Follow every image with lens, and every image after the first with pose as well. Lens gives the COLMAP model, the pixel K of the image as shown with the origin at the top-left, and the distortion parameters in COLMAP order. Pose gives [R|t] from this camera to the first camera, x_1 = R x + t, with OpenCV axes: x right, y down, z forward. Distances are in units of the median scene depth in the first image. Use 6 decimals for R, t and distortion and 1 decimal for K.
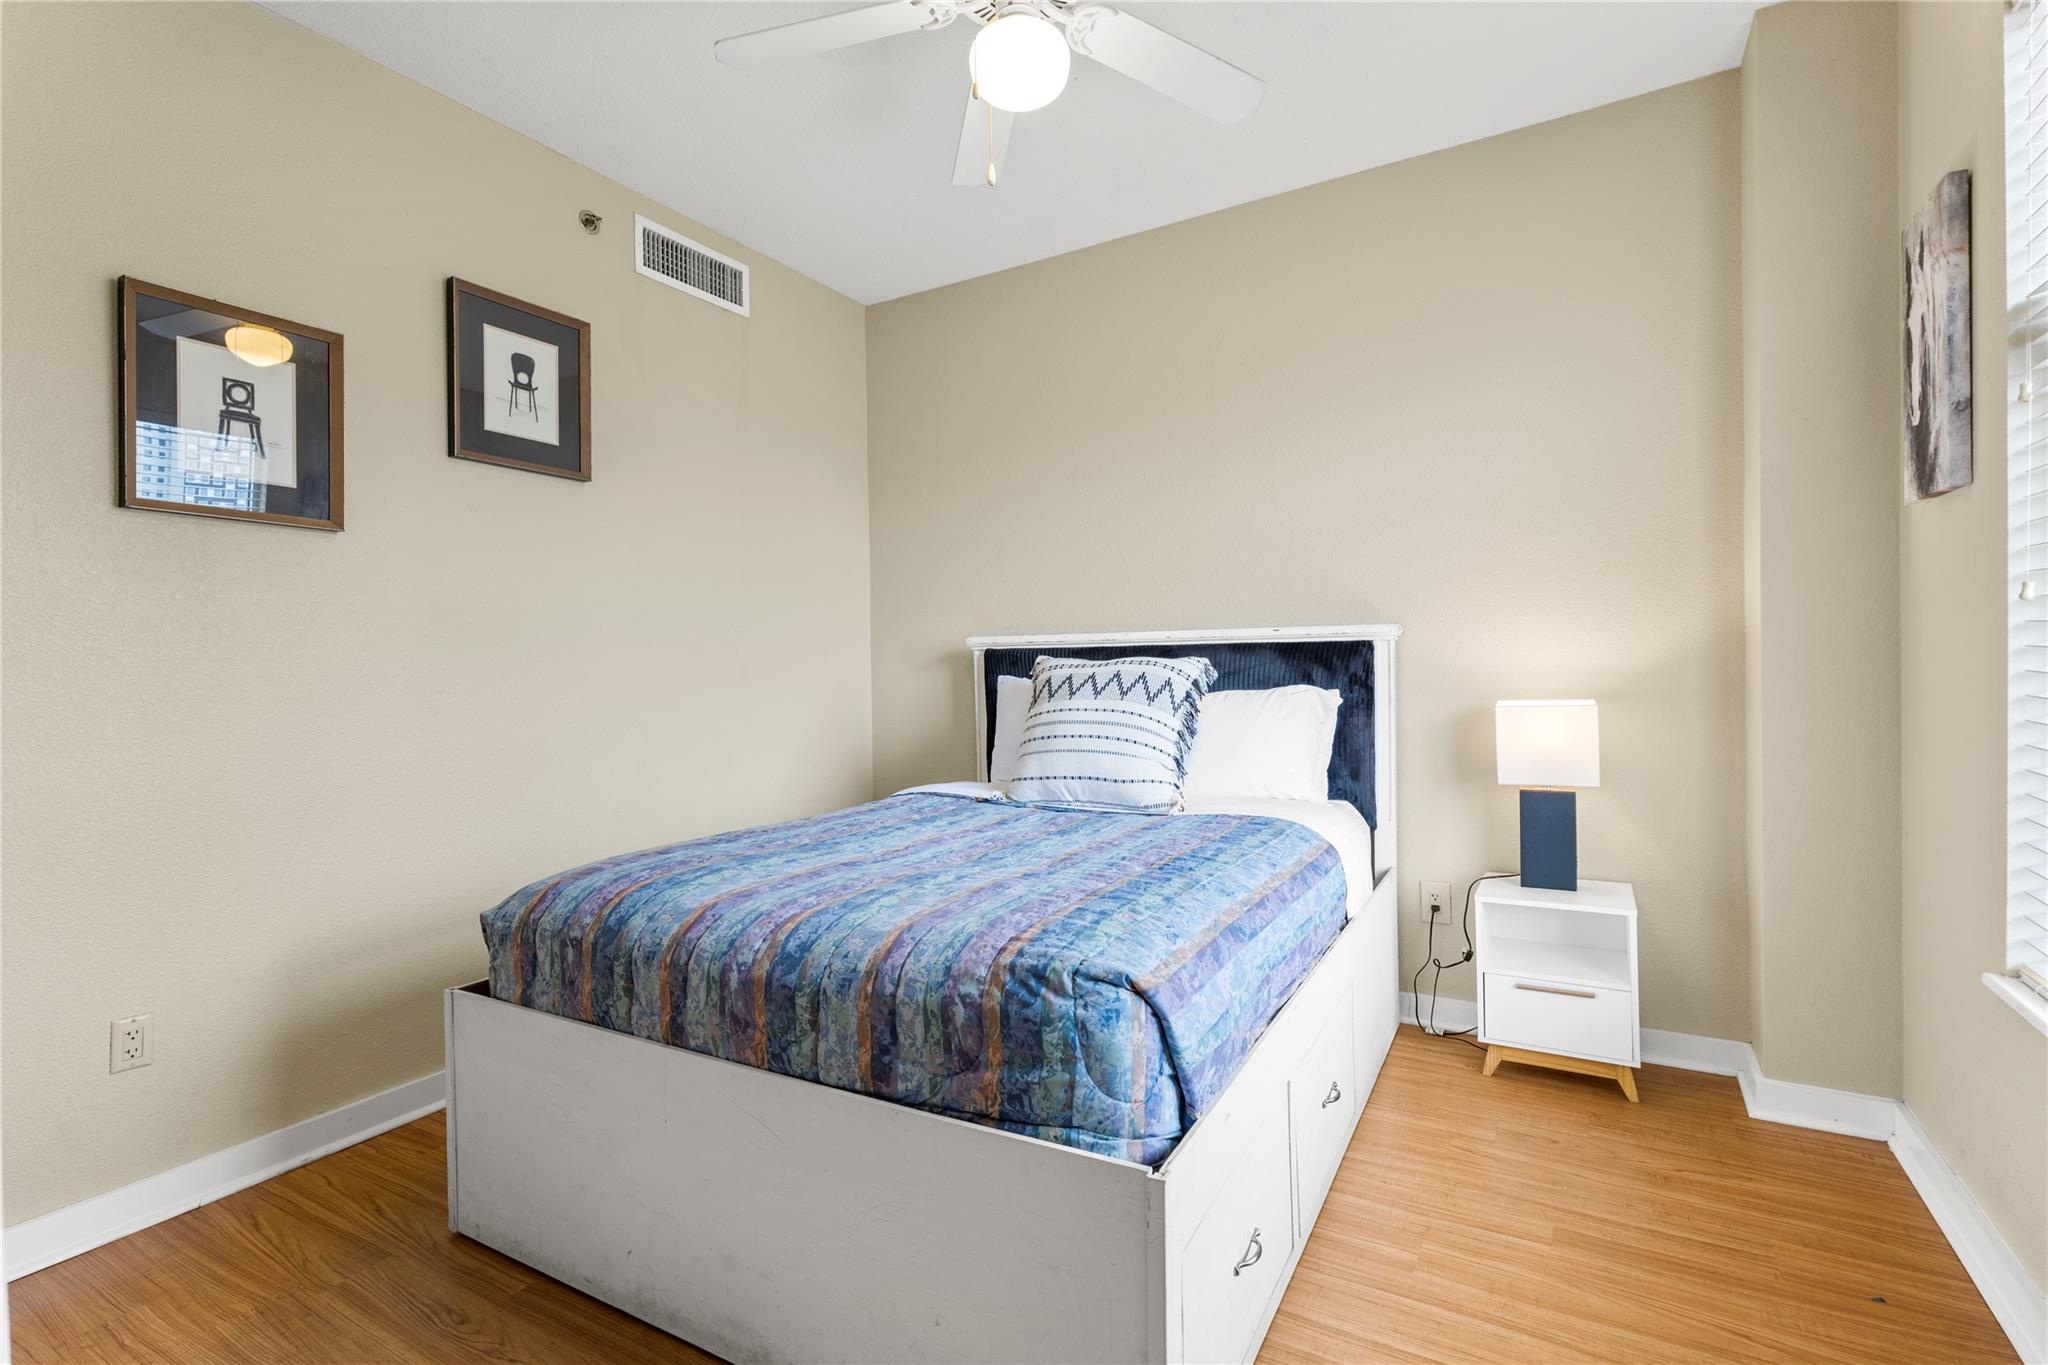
lens RADIAL K [[951.4, 0, 1020.2], [0, 951.4, 675.8], [0, 0, 1]] dist [-0.001359, 0.001223]
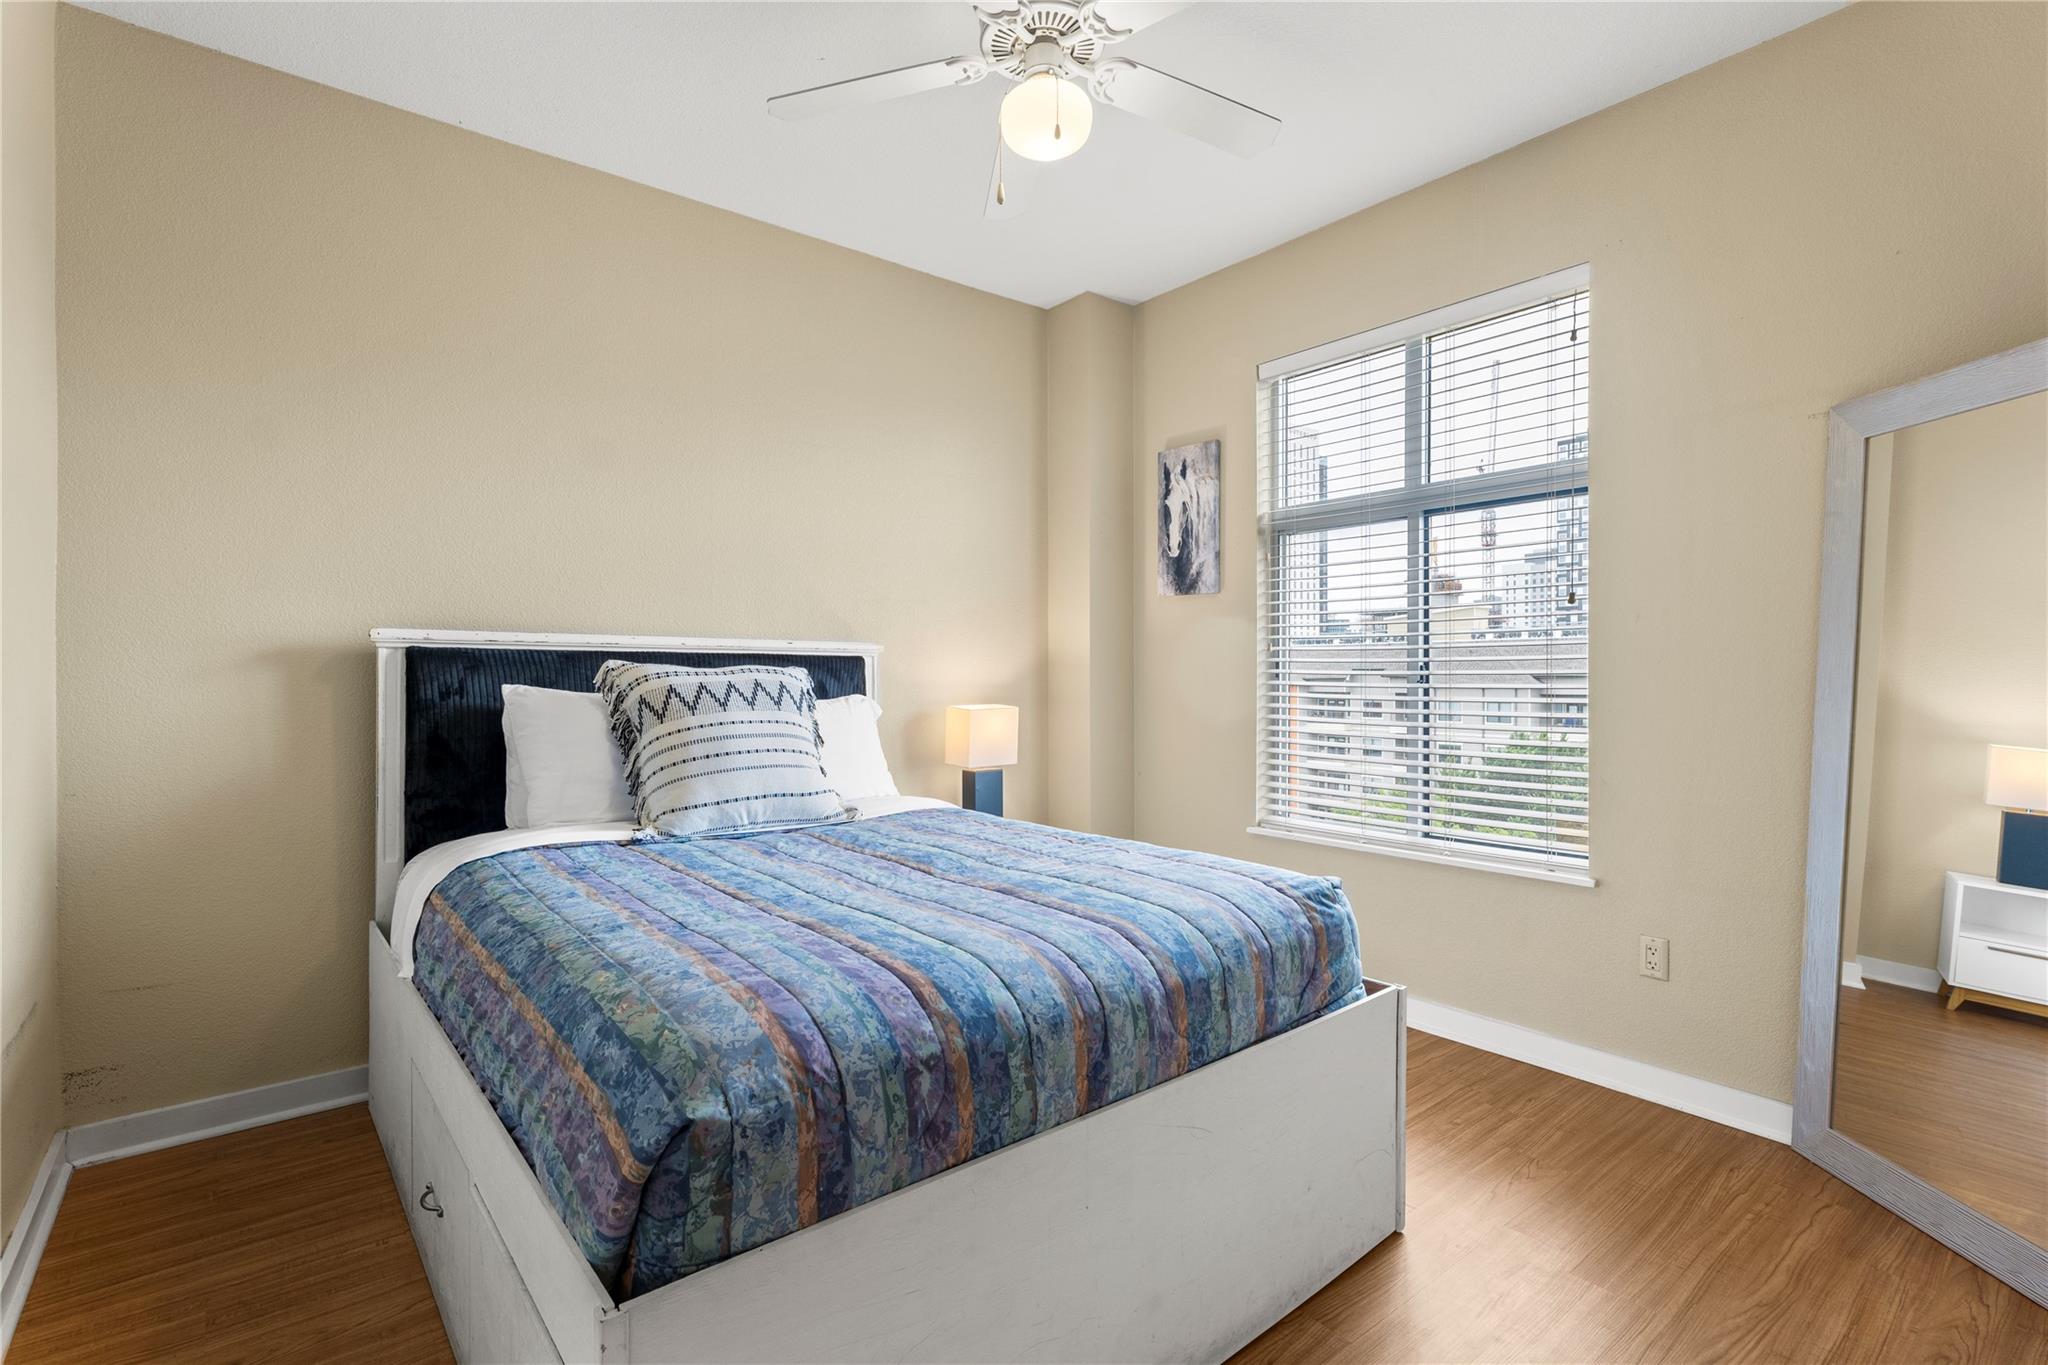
lens RADIAL K [[970.1, 0, 996.2], [0, 970.1, 674.9], [0, 0, 1]] dist [0.001492, 0.000739]
pose [[0.352636, 0.018399, 0.935580, -0.746377], [0.001511, 0.999794, -0.020231, 0.010367], [-0.935759, 0.008548, 0.352536, 0.475367]]
